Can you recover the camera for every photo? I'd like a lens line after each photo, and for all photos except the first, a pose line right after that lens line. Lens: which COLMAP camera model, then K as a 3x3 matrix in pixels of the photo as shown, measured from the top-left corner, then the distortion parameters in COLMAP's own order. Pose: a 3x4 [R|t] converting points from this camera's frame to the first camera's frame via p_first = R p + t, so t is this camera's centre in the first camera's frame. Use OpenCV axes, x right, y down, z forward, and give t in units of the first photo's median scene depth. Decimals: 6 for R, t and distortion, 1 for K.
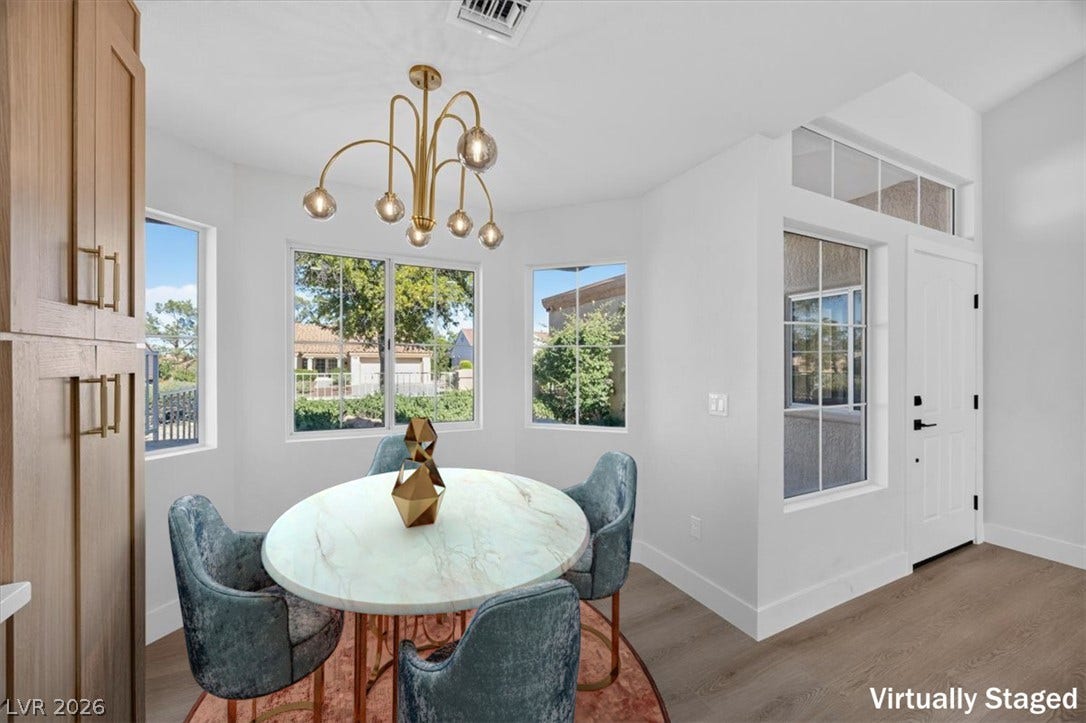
lens RADIAL K [[432.5, 0, 545.2], [0, 432.5, 363.7], [0, 0, 1]] dist [0.000303, 0.000229]
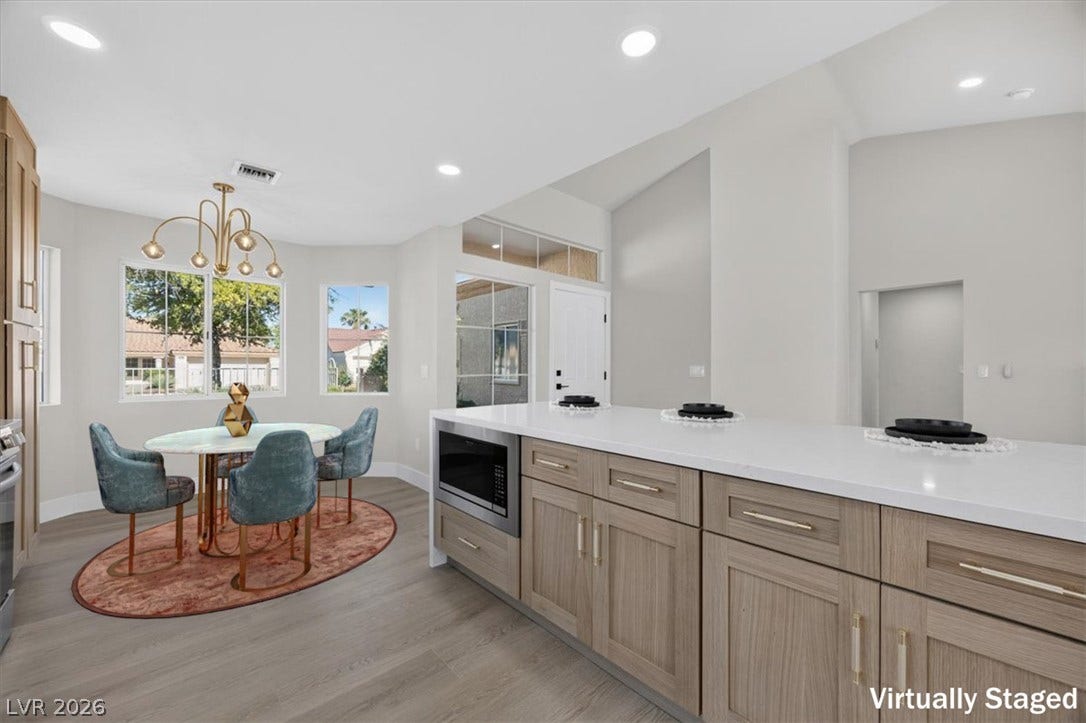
lens RADIAL K [[432.5, 0, 546.4], [0, 432.5, 364.3], [0, 0, 1]] dist [0.000303, 0.000229]
pose [[0.958989, 0.001746, 0.283439, 0.101268], [-0.000679, 0.999992, -0.003864, 0.018520], [-0.283443, 0.003513, 0.958983, -0.224816]]
